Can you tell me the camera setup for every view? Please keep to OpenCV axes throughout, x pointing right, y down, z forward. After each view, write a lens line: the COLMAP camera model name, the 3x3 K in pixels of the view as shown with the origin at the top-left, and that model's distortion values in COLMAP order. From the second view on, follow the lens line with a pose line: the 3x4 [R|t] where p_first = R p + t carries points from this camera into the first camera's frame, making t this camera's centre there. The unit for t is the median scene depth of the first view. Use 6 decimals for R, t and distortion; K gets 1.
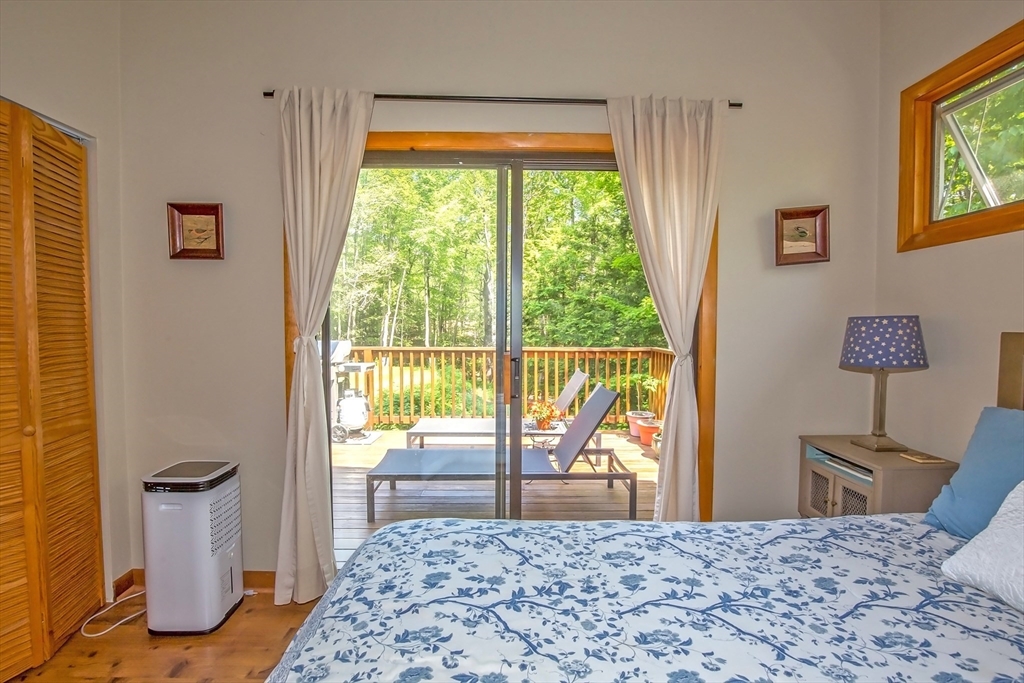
lens RADIAL K [[472.8, 0, 514.6], [0, 472.8, 346.2], [0, 0, 1]] dist [-0.030119, 0.001006]
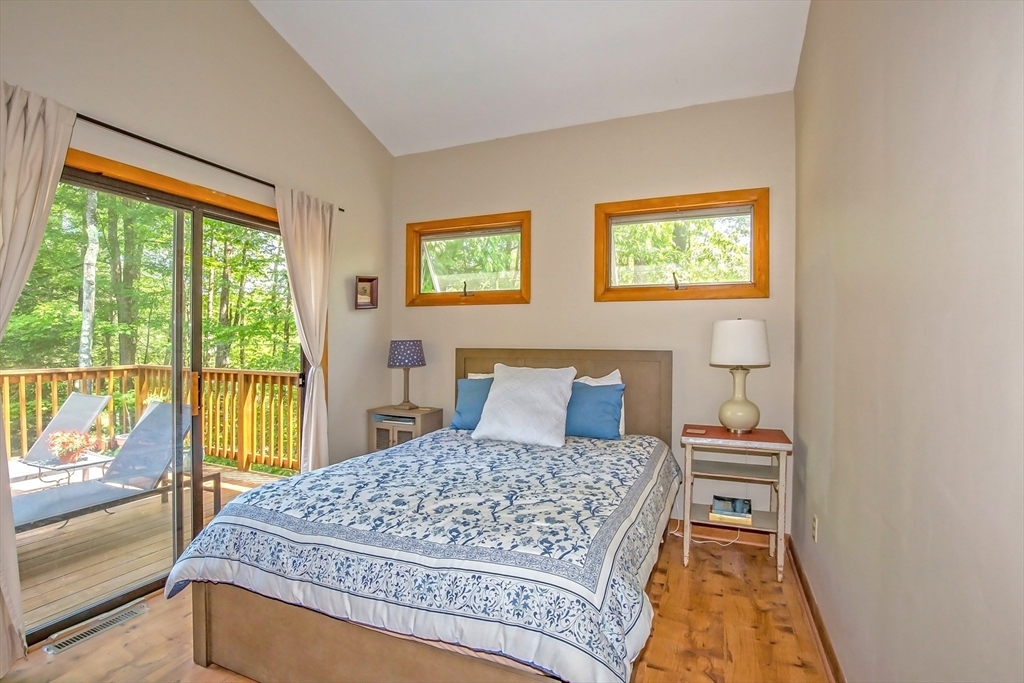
lens RADIAL K [[472.8, 0, 514.6], [0, 472.8, 346.2], [0, 0, 1]] dist [-0.030119, 0.001006]
pose [[0.398644, -0.011261, 0.917037, -0.800983], [0.035127, 0.999378, -0.002998, -0.017241], [-0.916433, 0.033408, 0.398791, -0.193082]]
